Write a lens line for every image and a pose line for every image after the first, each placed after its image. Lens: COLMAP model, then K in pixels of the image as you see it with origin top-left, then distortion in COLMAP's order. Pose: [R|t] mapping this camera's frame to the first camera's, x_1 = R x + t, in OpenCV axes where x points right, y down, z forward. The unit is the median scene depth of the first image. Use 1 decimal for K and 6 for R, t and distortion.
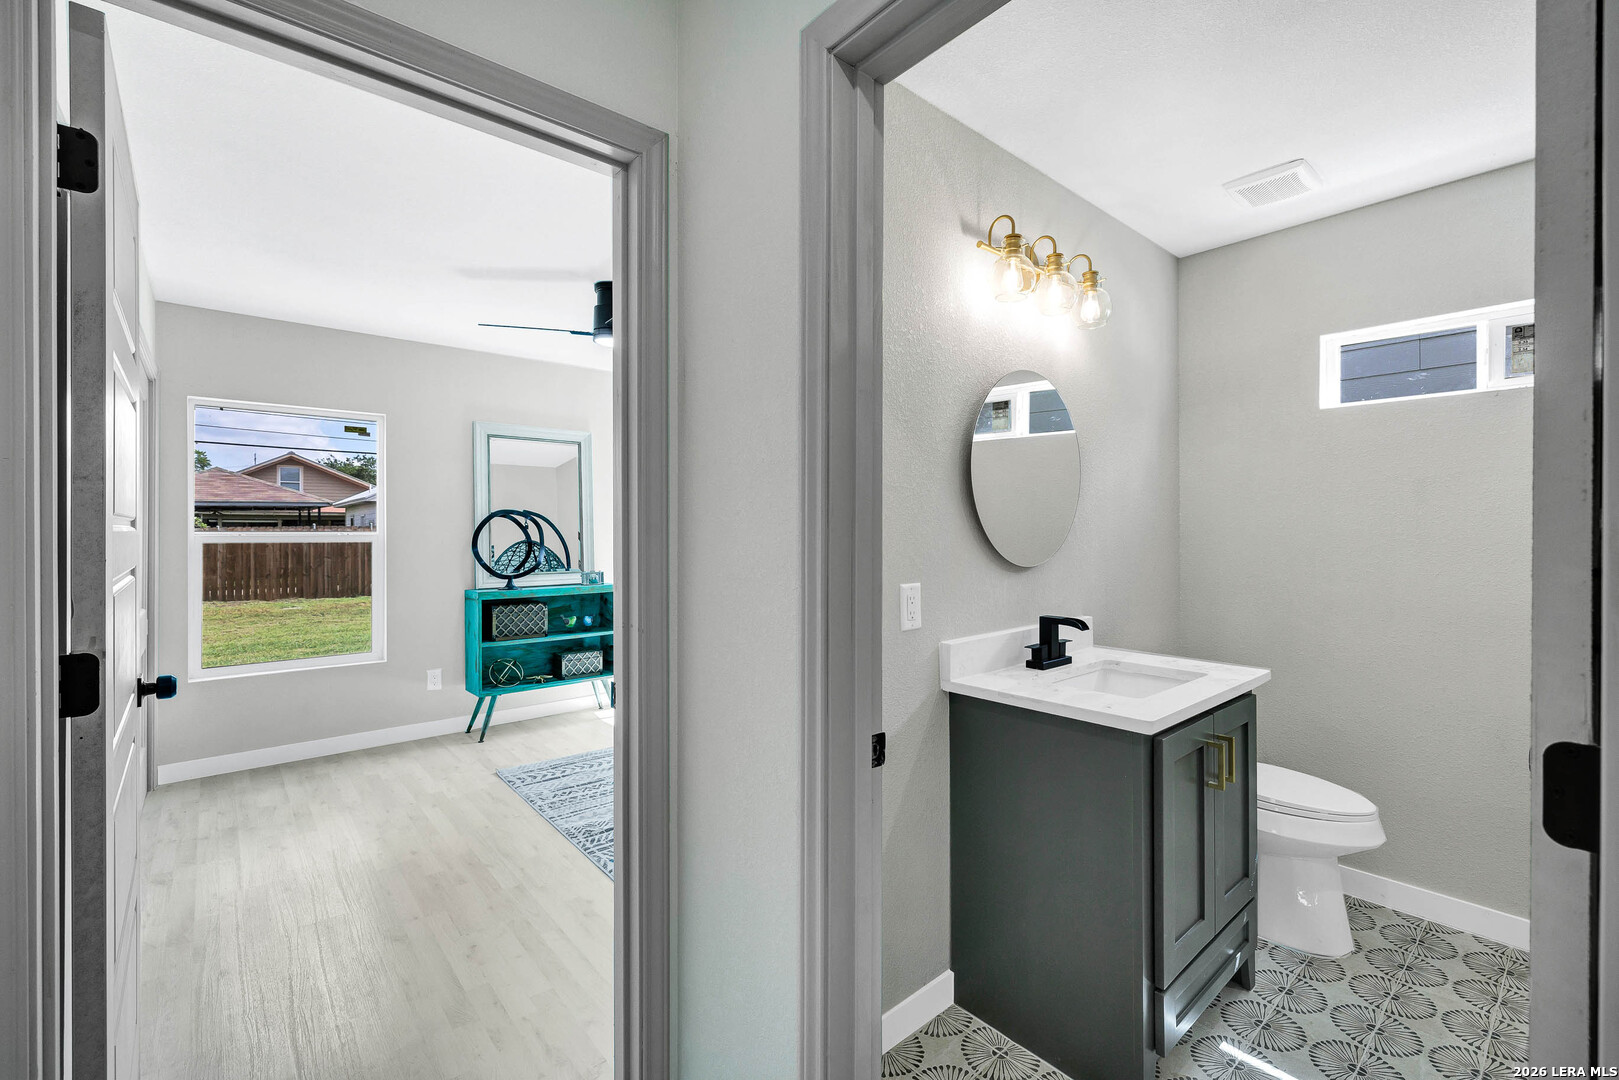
lens RADIAL K [[700.8, 0, 811.9], [0, 700.8, 529.2], [0, 0, 1]] dist [-0.002337, 0.001660]
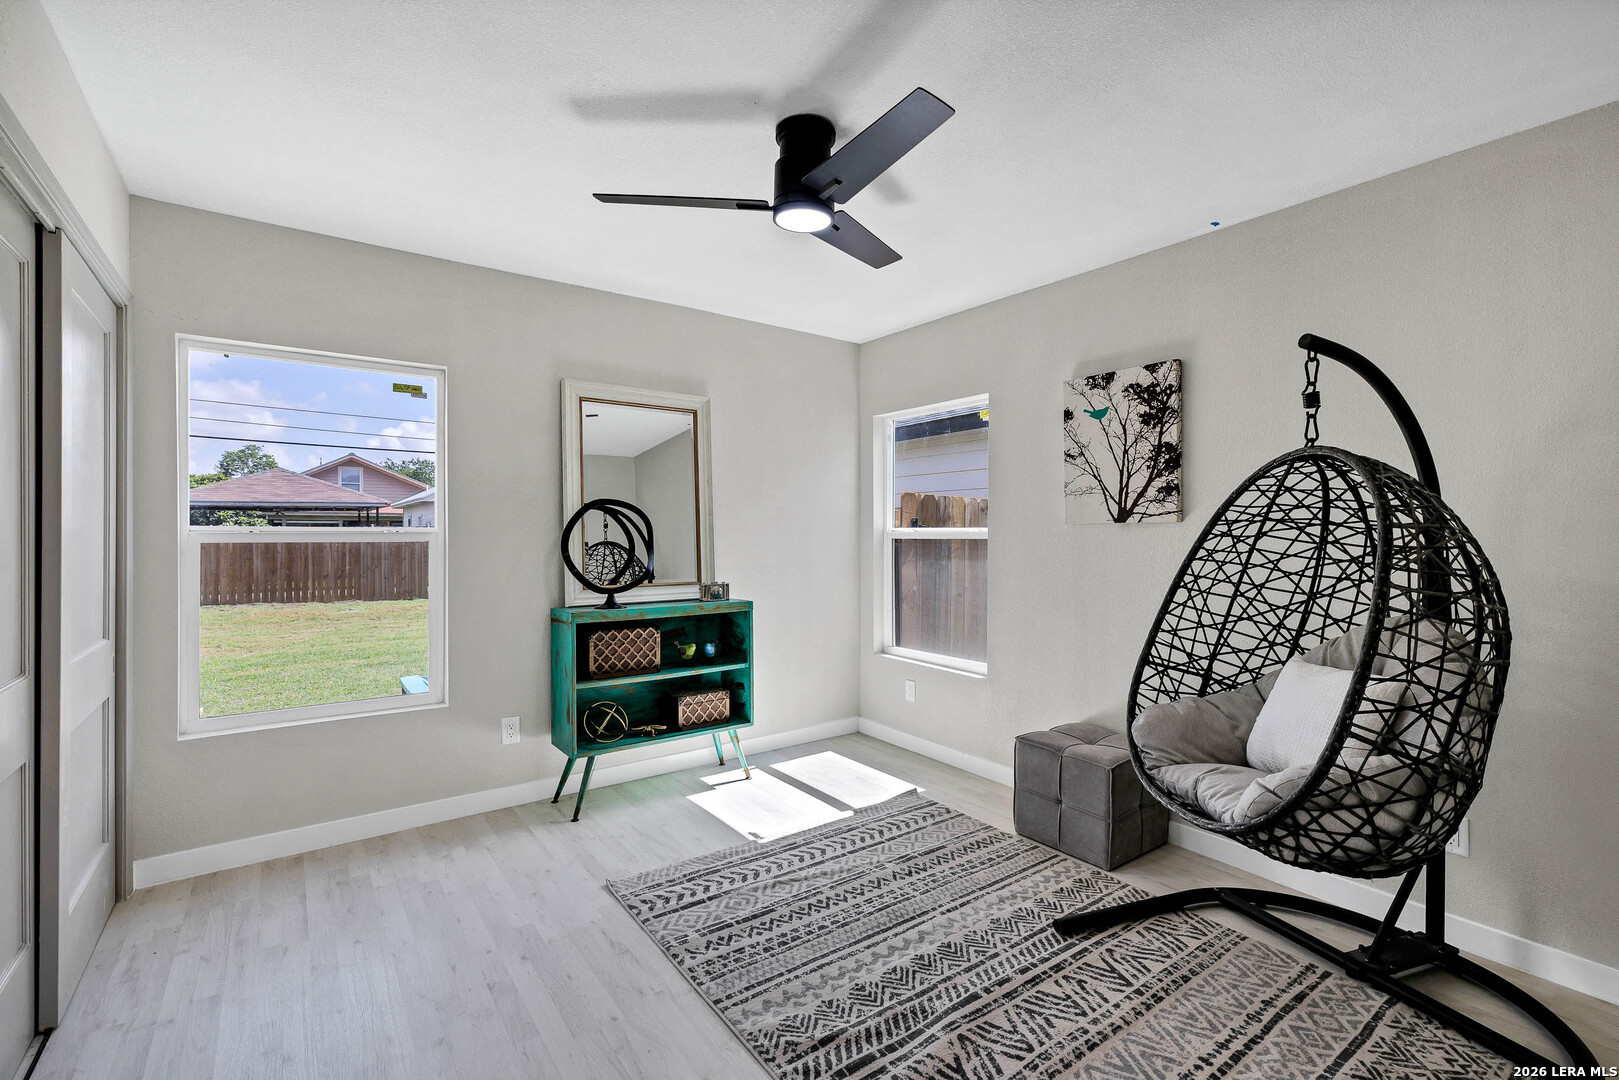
lens RADIAL K [[700.8, 0, 807.3], [0, 700.8, 536.5], [0, 0, 1]] dist [-0.002337, 0.001660]
pose [[0.997859, 0.003532, -0.065306, -0.177163], [-0.003105, 0.999973, 0.006639, 0.005901], [0.065327, -0.006423, 0.997843, 0.281471]]
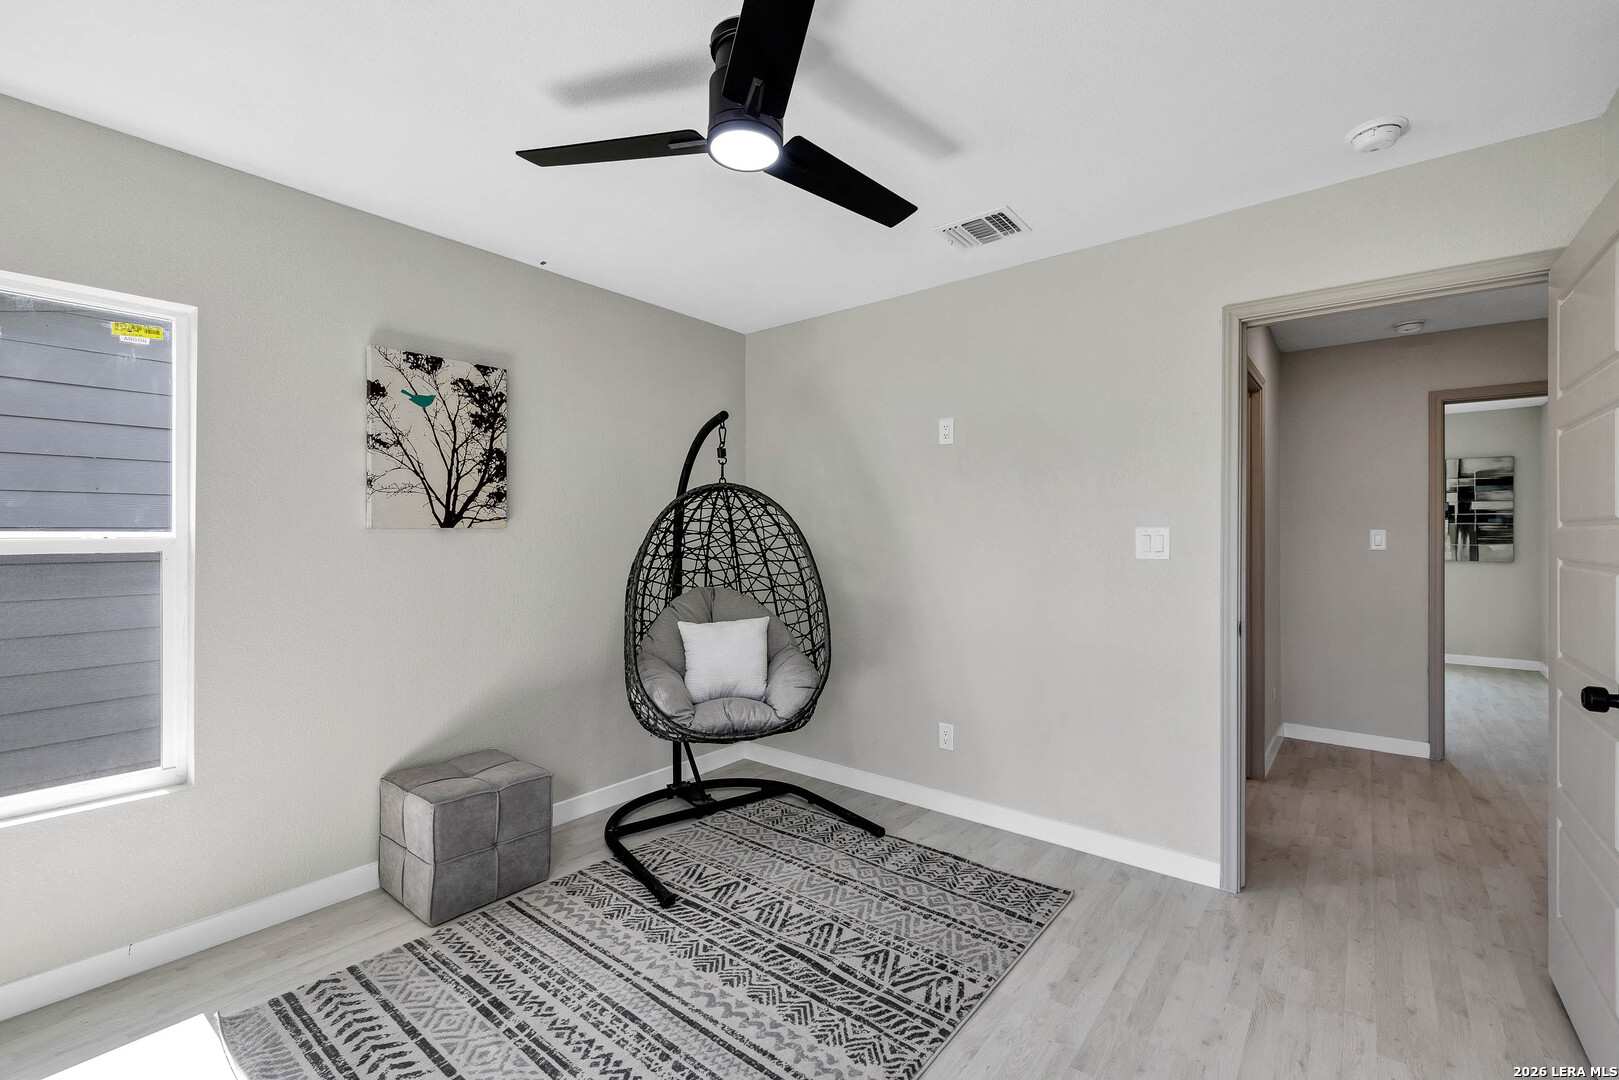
lens RADIAL K [[700.8, 0, 811.8], [0, 700.8, 537.2], [0, 0, 1]] dist [-0.002337, 0.001660]
pose [[-0.194700, -0.002201, 0.980860, -0.575986], [0.001708, 0.999995, 0.002583, 0.003463], [-0.980861, 0.002178, -0.194695, 0.777294]]
